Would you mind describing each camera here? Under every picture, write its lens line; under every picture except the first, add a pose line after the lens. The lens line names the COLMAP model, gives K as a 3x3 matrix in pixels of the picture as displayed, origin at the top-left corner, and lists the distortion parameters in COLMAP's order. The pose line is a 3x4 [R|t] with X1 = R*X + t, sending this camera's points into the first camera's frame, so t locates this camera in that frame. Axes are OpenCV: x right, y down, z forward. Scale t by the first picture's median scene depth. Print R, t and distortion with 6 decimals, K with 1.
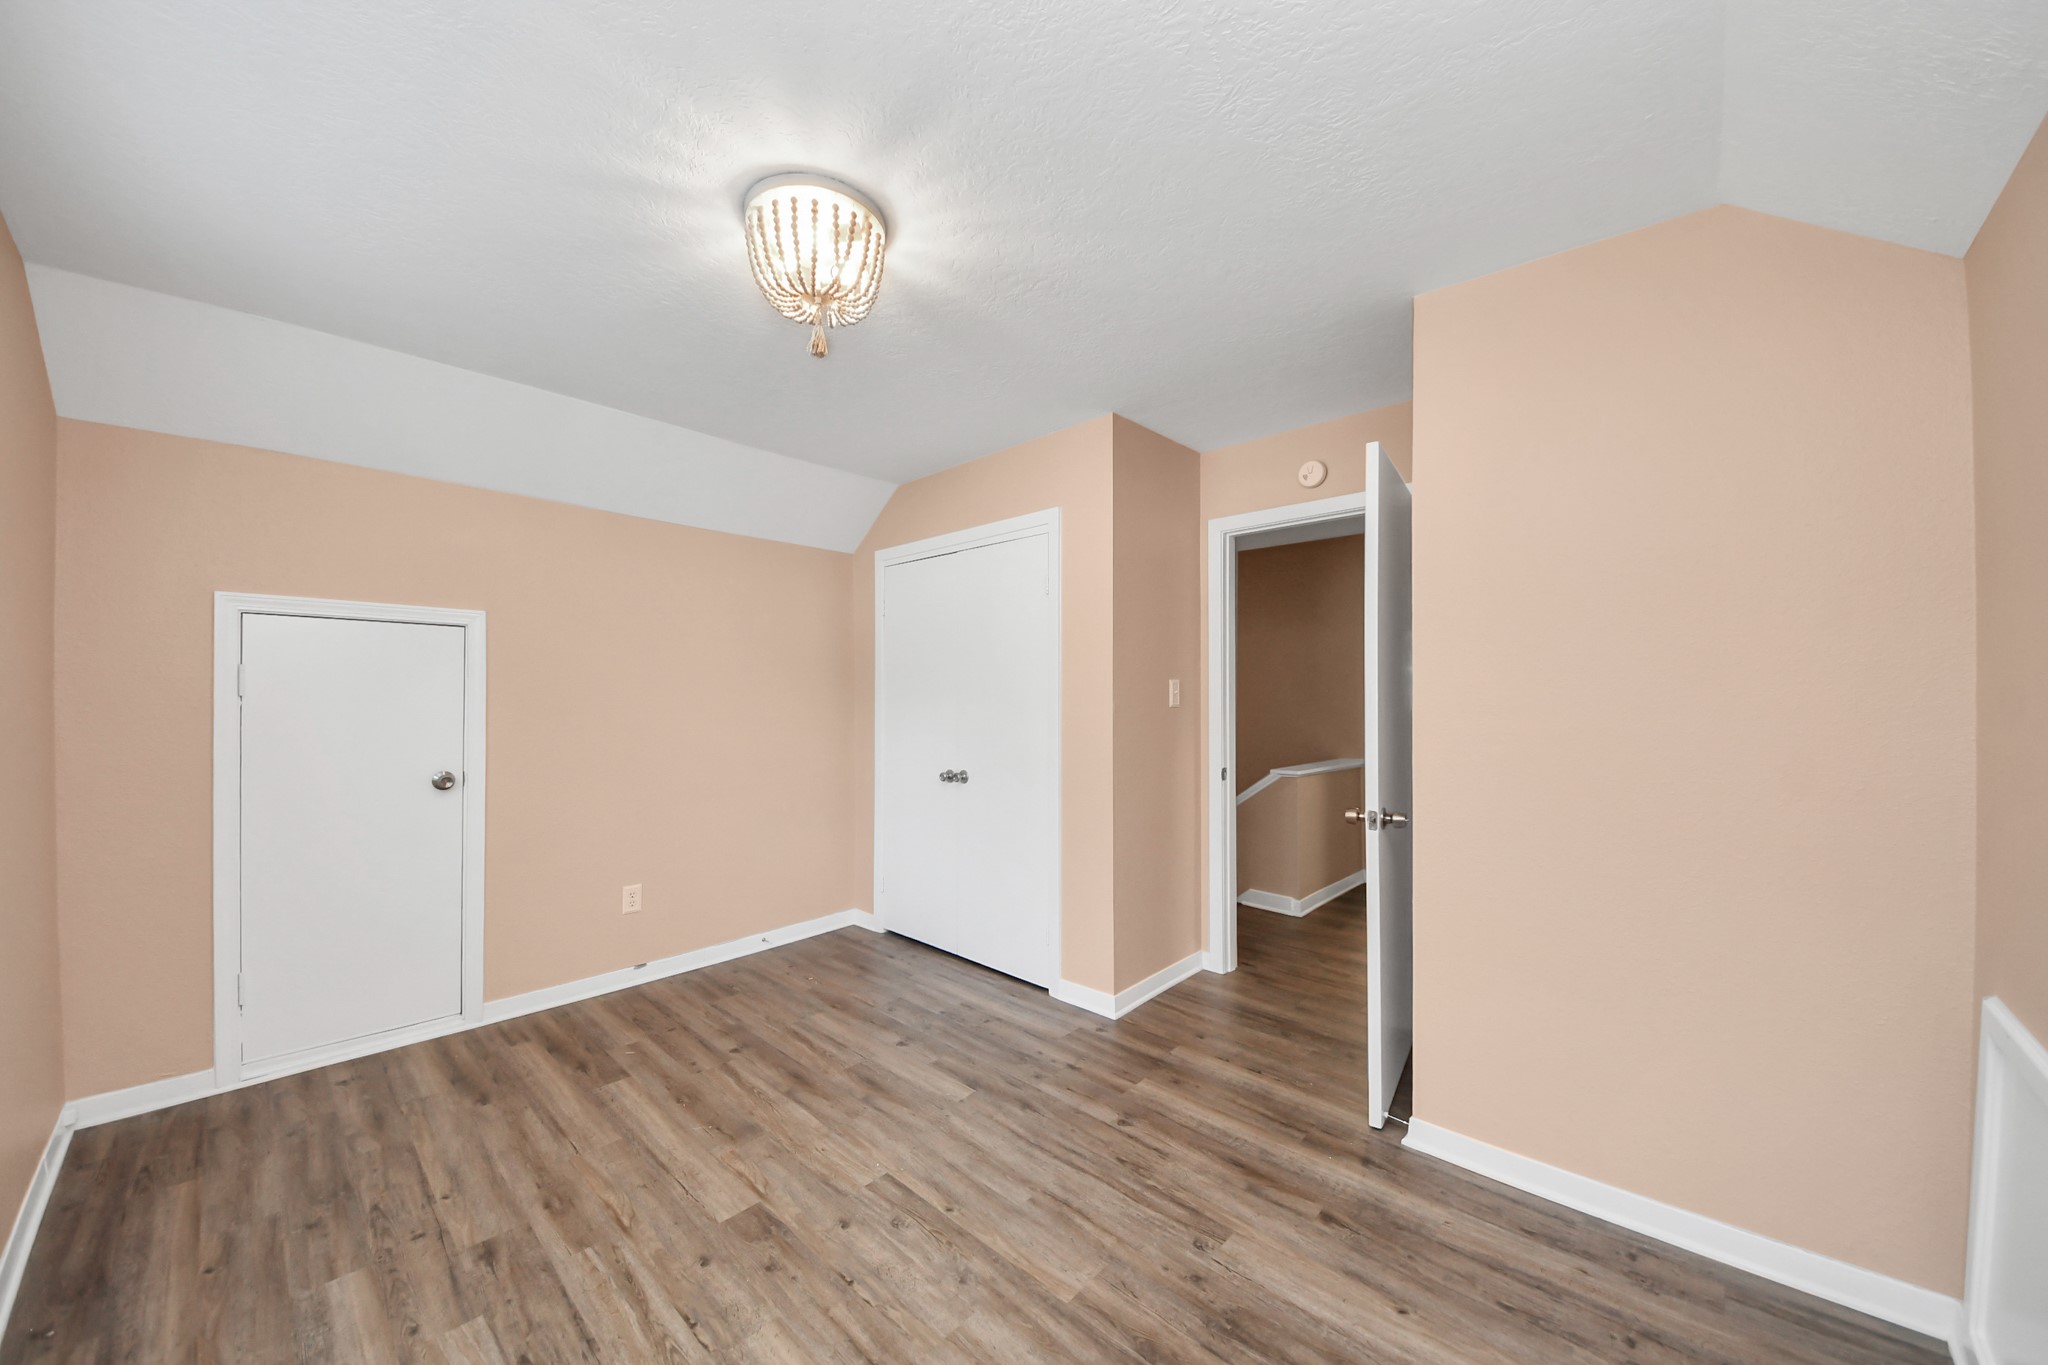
lens RADIAL K [[726.4, 0, 1018.3], [0, 726.4, 686.5], [0, 0, 1]] dist [0.053609, -0.028975]
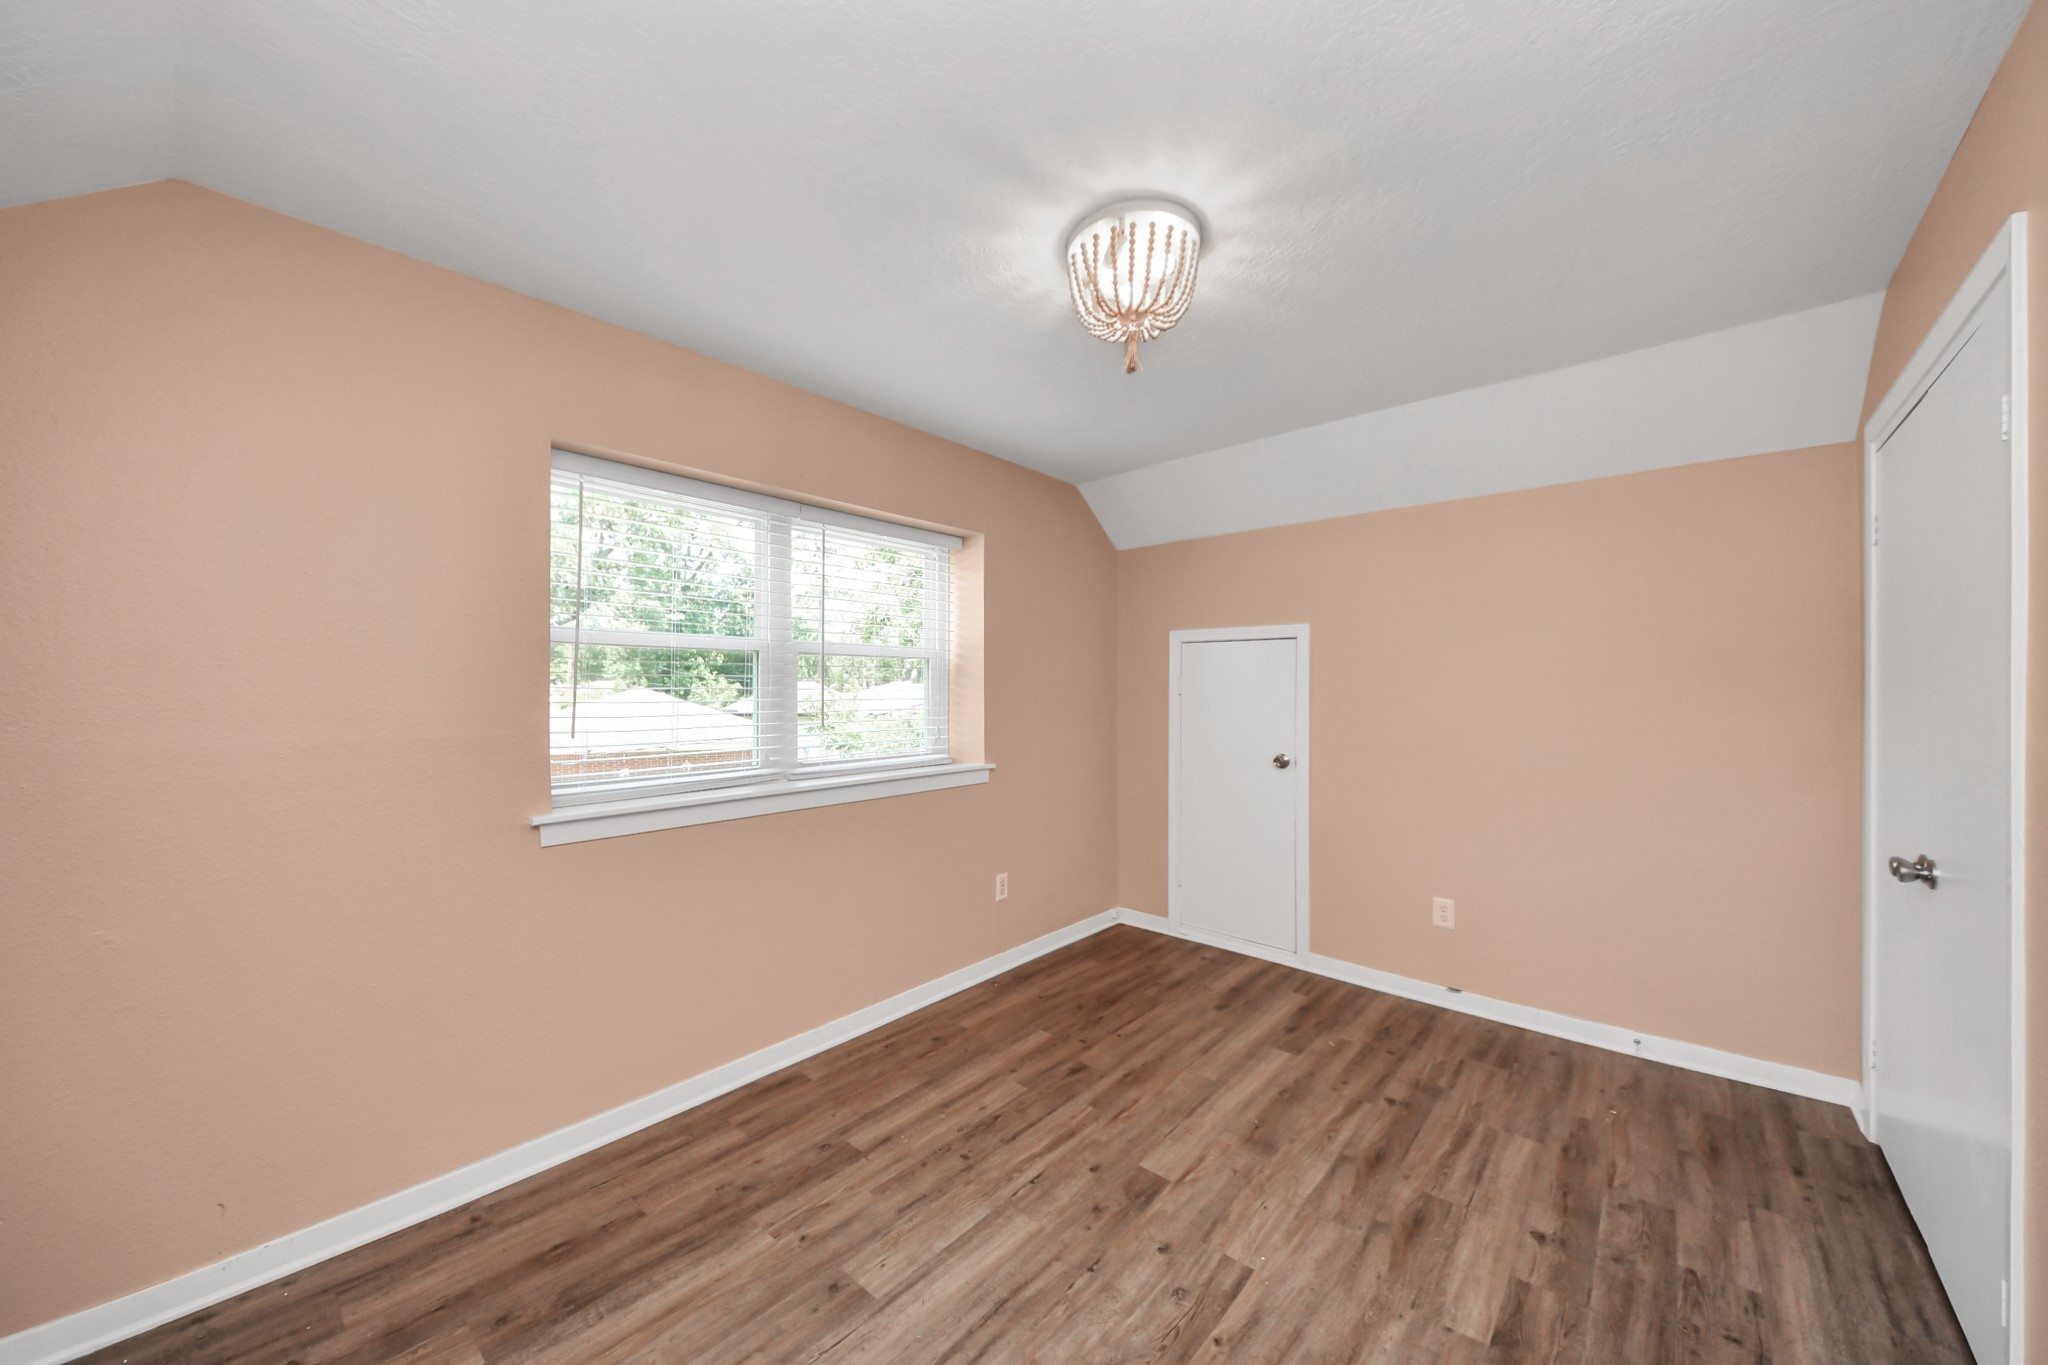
lens RADIAL K [[763.5, 0, 1033.4], [0, 763.5, 686.2], [0, 0, 1]] dist [0.020315, -0.014592]
pose [[0.049799, 0.001527, -0.998758, 0.602036], [0.000567, 0.999999, 0.001557, 0.000811], [0.998759, -0.000643, 0.049798, 0.637168]]
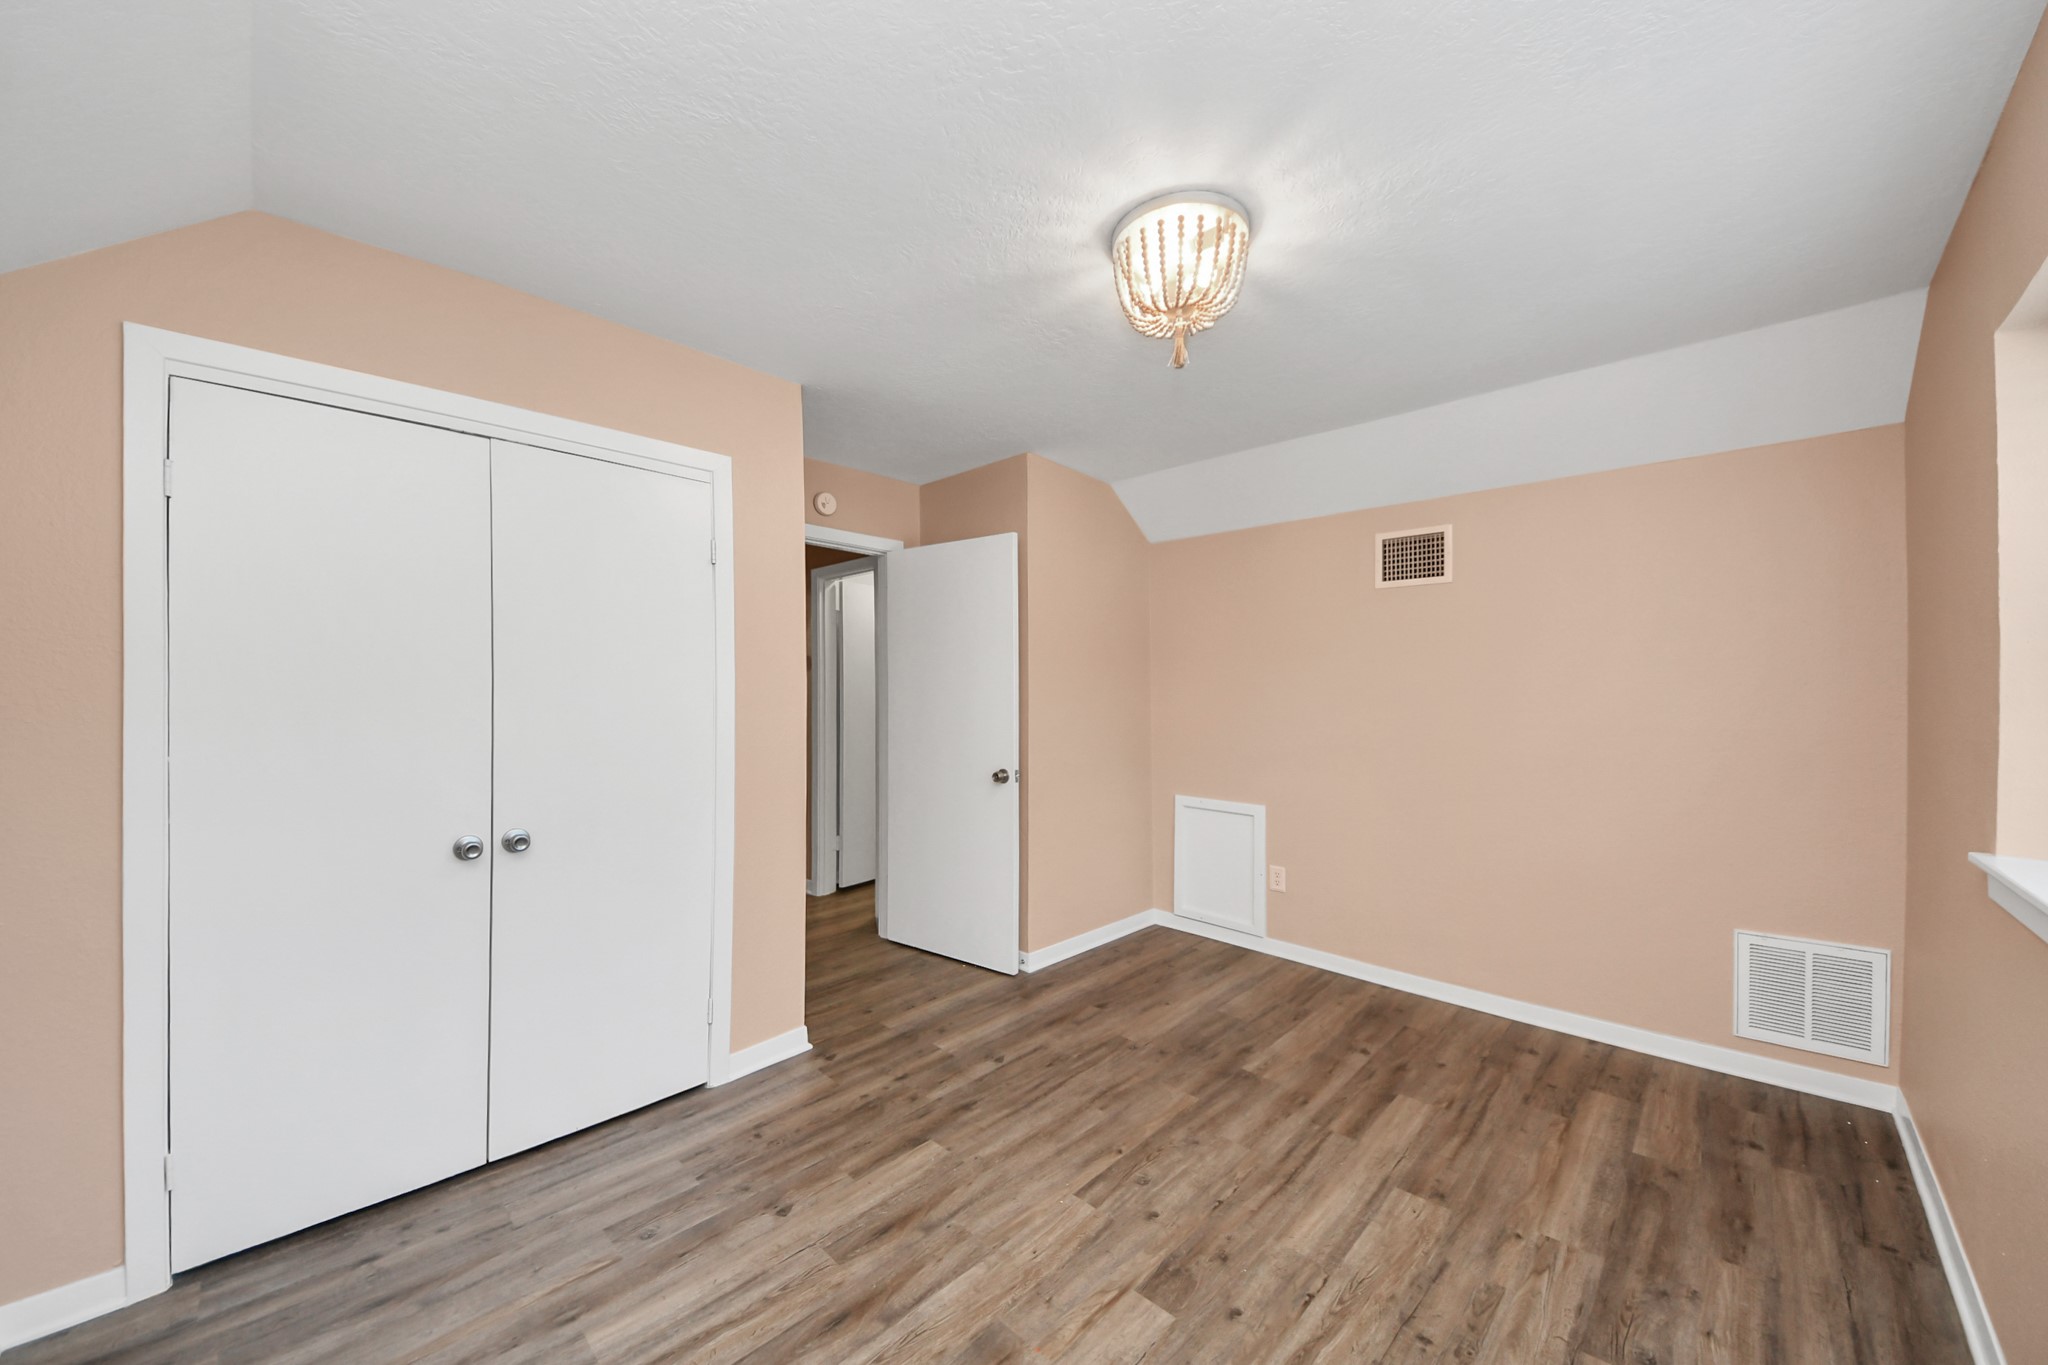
lens RADIAL K [[726.4, 0, 1018.3], [0, 726.4, 686.5], [0, 0, 1]] dist [0.053609, -0.028975]
pose [[0.036985, 0.008995, 0.999275, -1.012993], [-0.005005, 0.999949, -0.008815, 0.016606], [-0.999303, -0.004676, 0.037029, 0.931849]]
